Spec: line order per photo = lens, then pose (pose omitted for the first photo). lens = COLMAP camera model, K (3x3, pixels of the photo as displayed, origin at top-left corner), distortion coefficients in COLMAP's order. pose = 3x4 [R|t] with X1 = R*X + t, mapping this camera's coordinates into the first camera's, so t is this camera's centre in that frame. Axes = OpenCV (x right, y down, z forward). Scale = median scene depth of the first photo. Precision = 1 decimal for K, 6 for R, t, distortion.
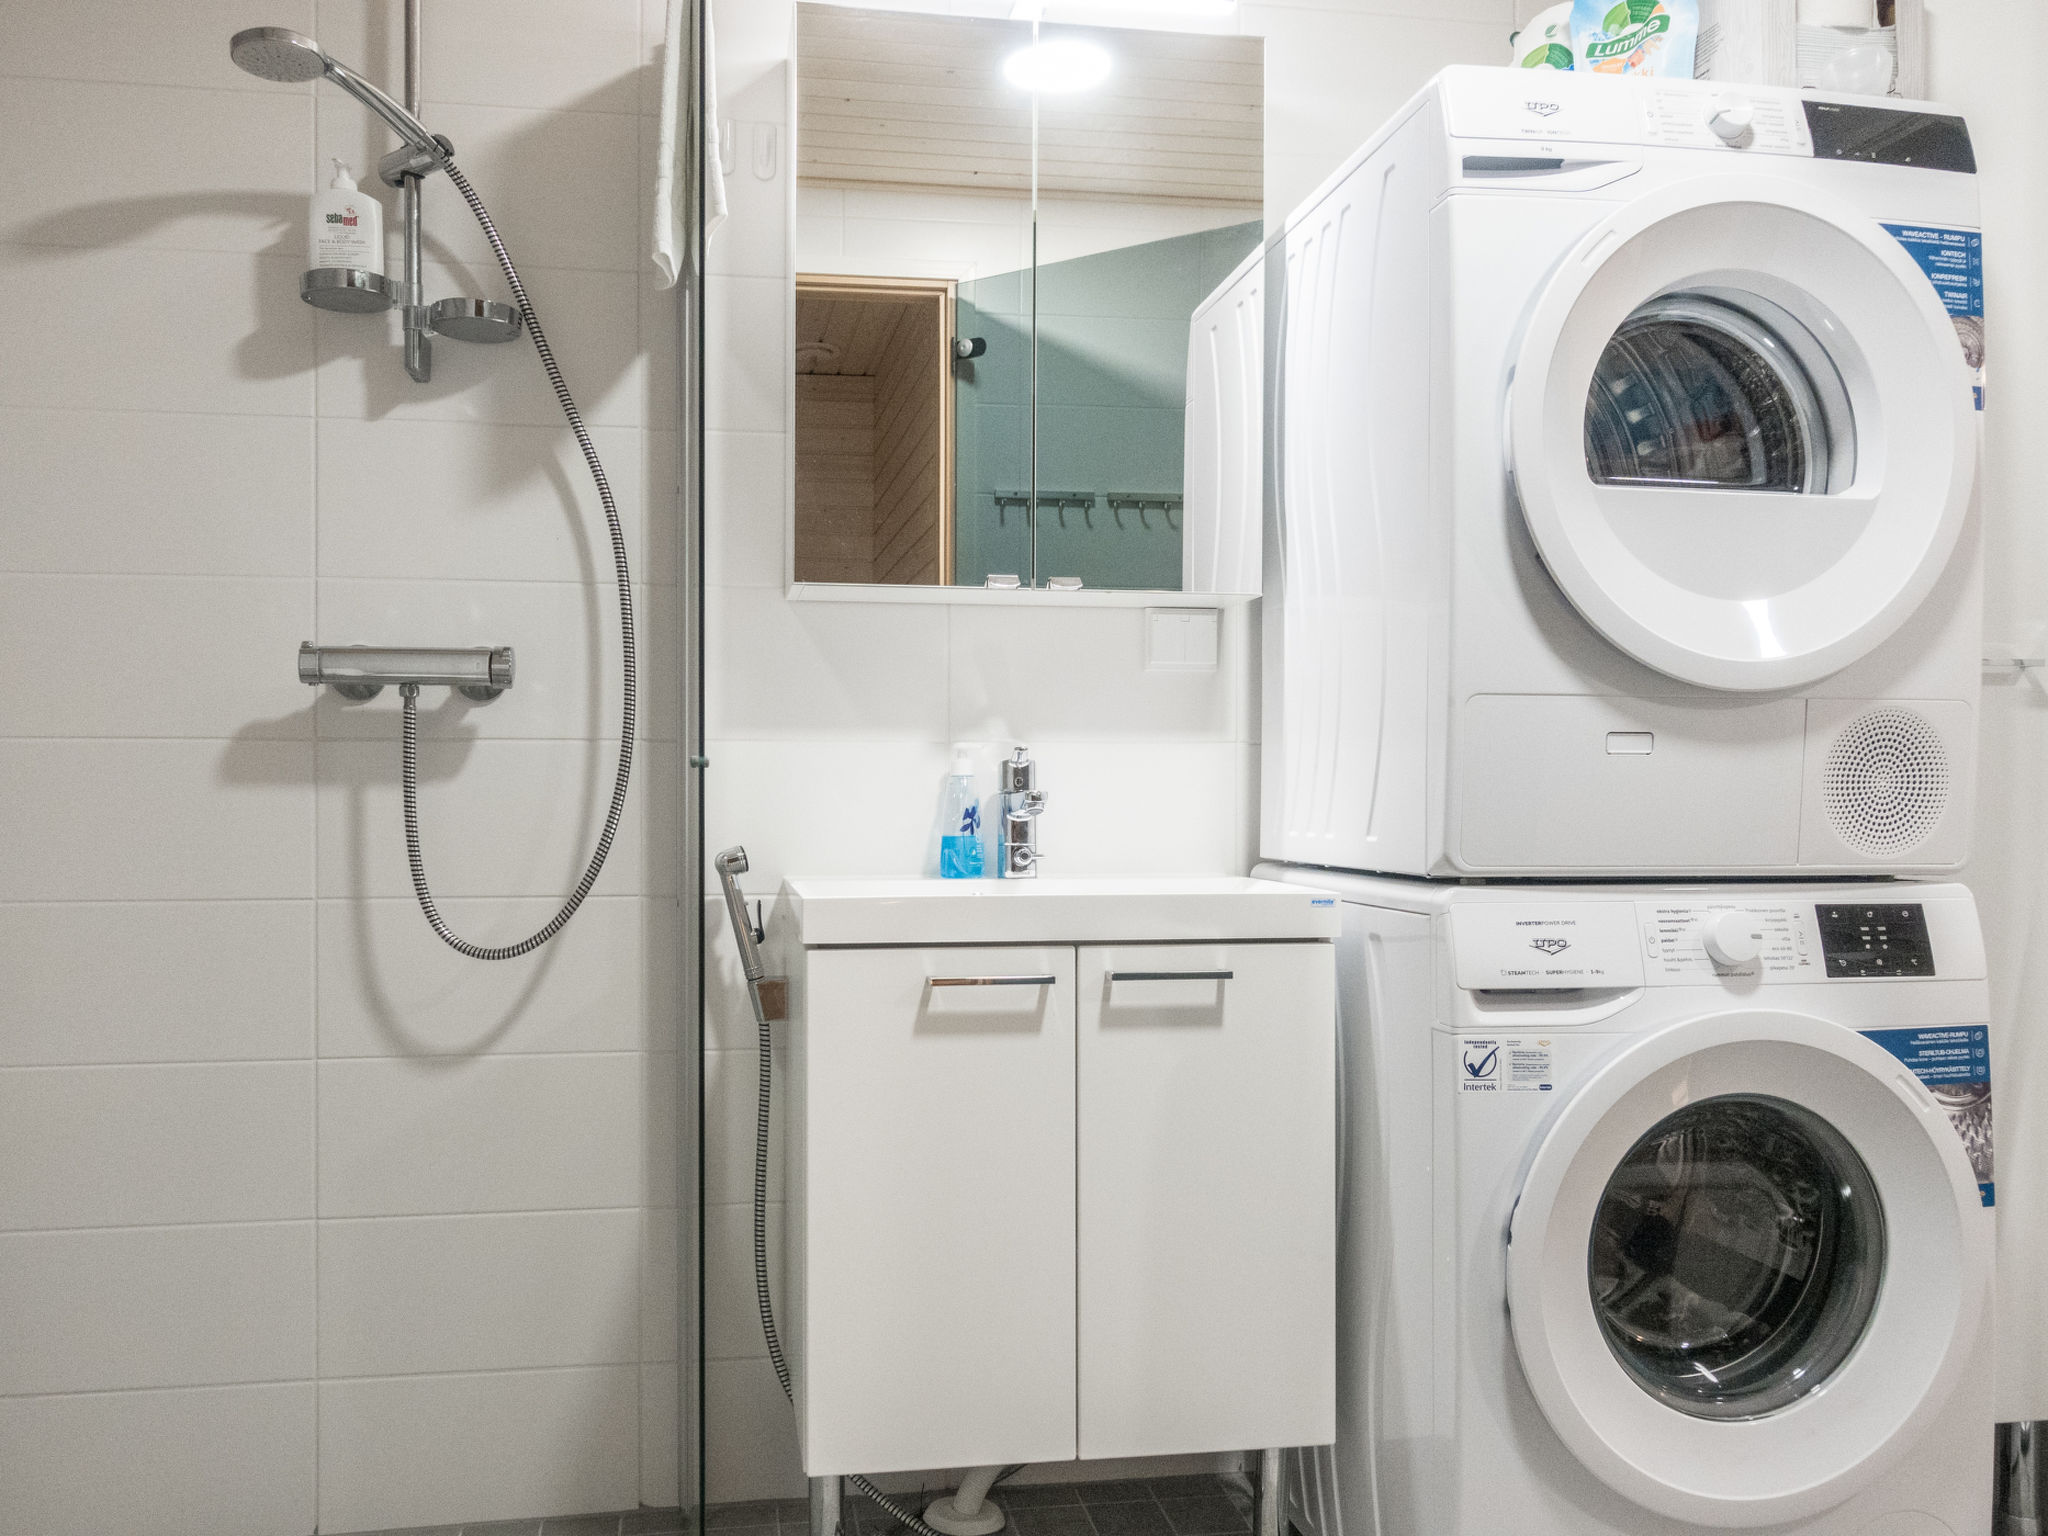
lens RADIAL K [[1591.9, 0, 1016.6], [0, 1591.9, 780.4], [0, 0, 1]] dist [0.013527, 0.013335]
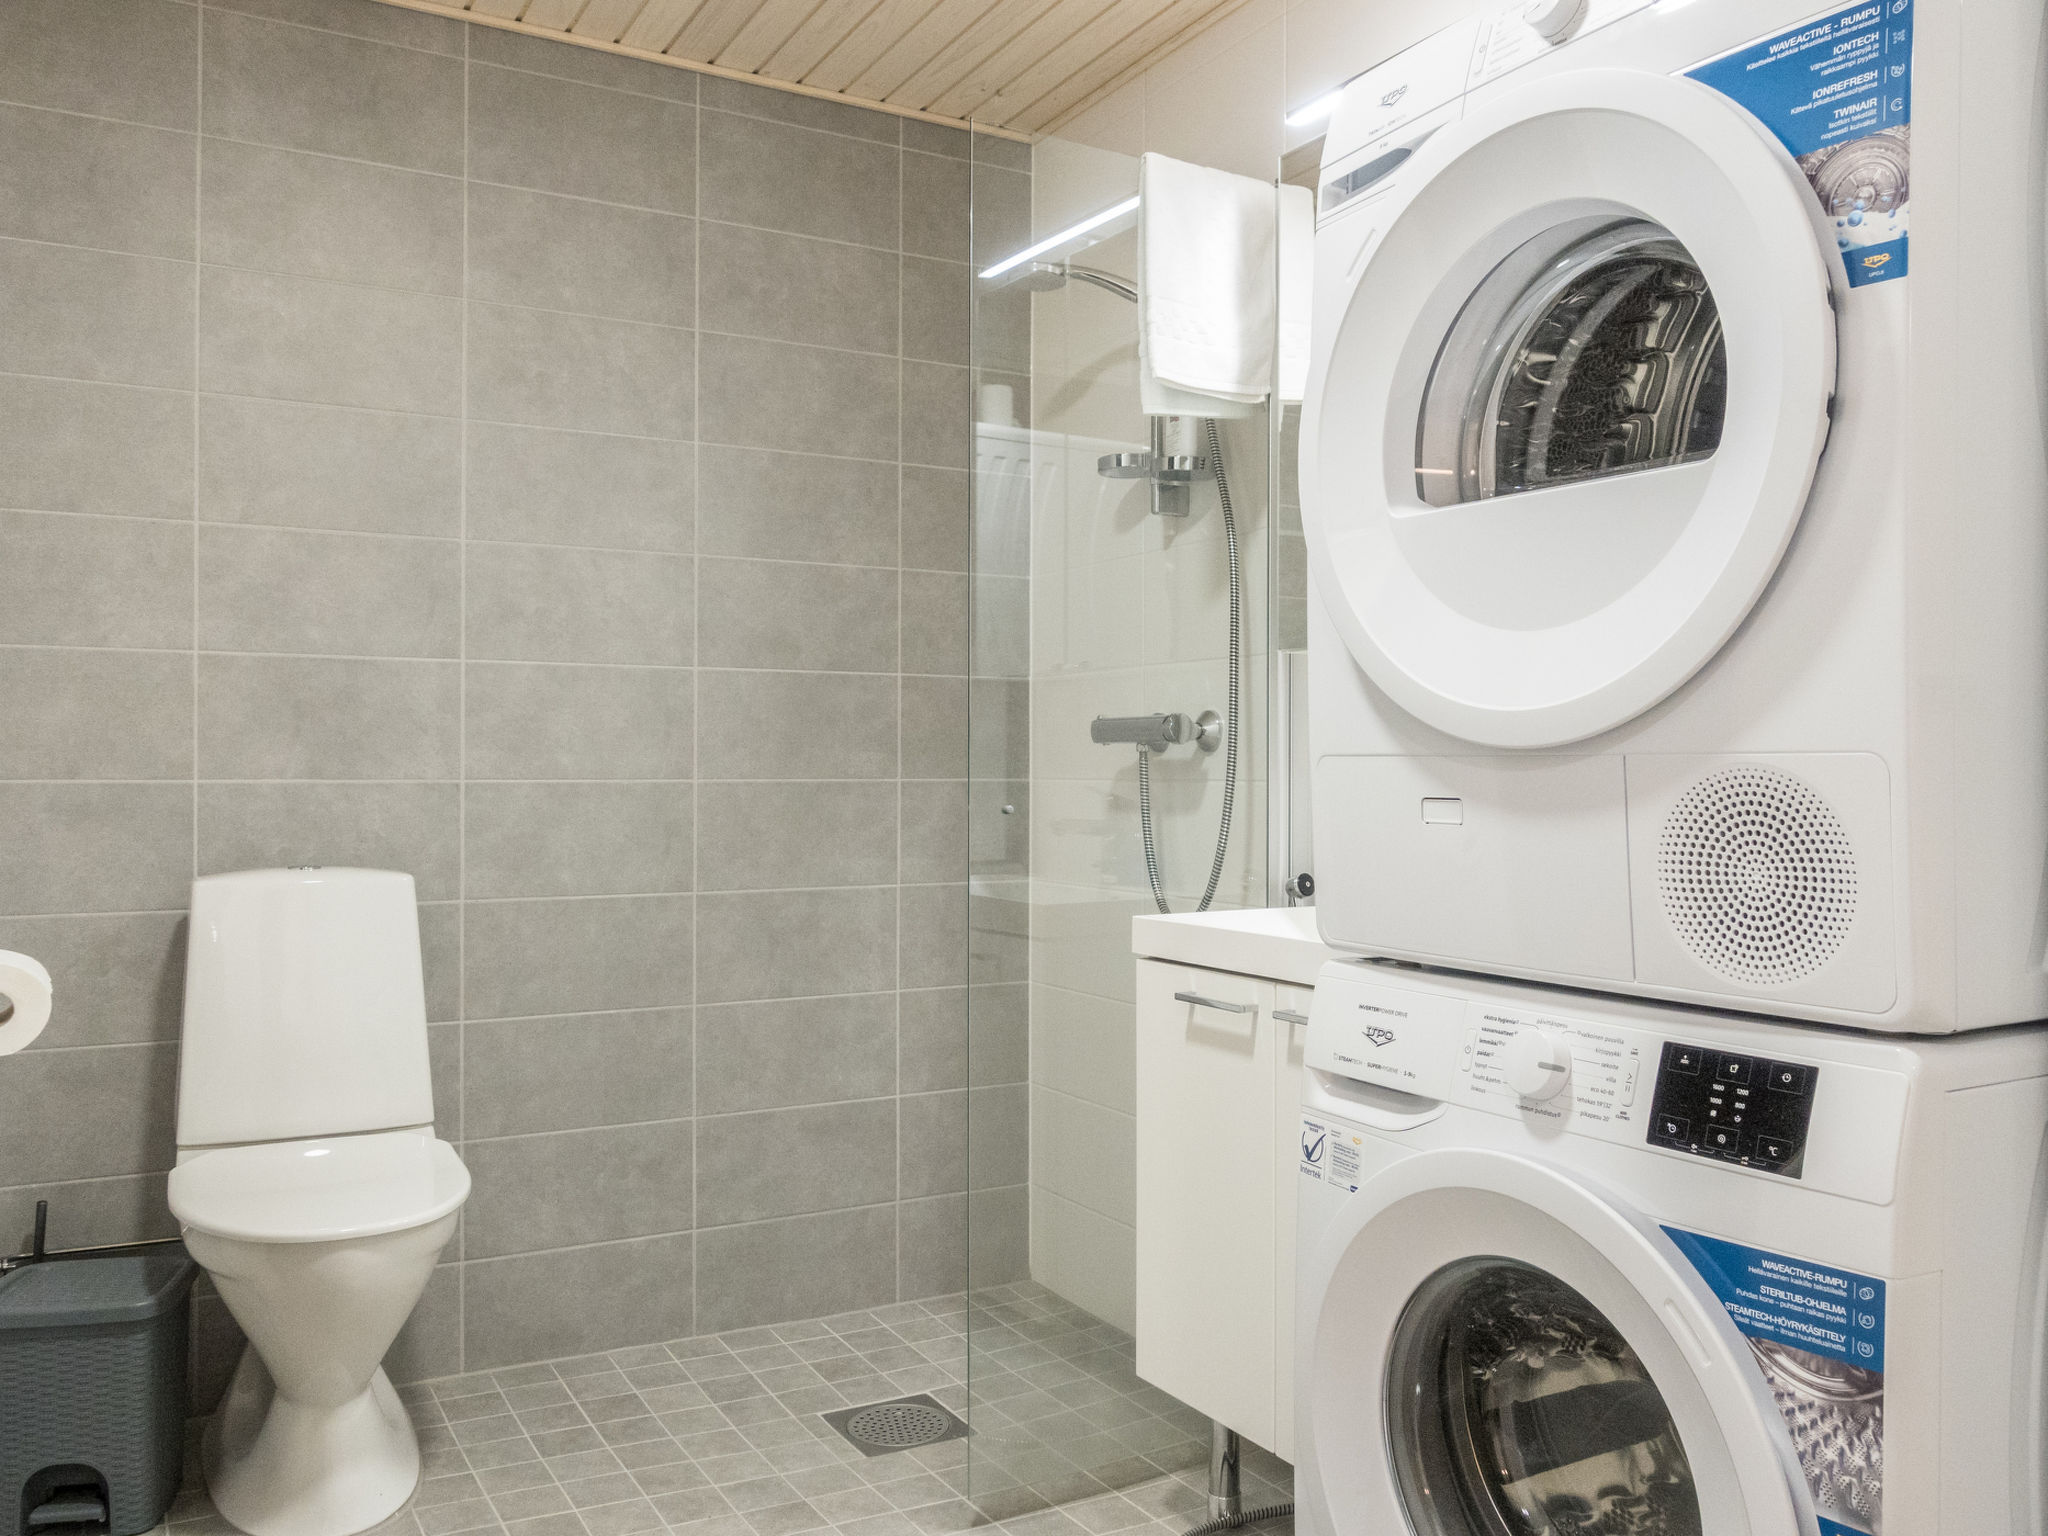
lens RADIAL K [[1622.5, 0, 1038.5], [0, 1622.5, 770.8], [0, 0, 1]] dist [0.008249, -0.000512]
pose [[0.366622, -0.000623, -0.930370, 1.072373], [0.000748, 1.000000, -0.000375, -0.043171], [0.930370, -0.000559, 0.366622, 0.472884]]
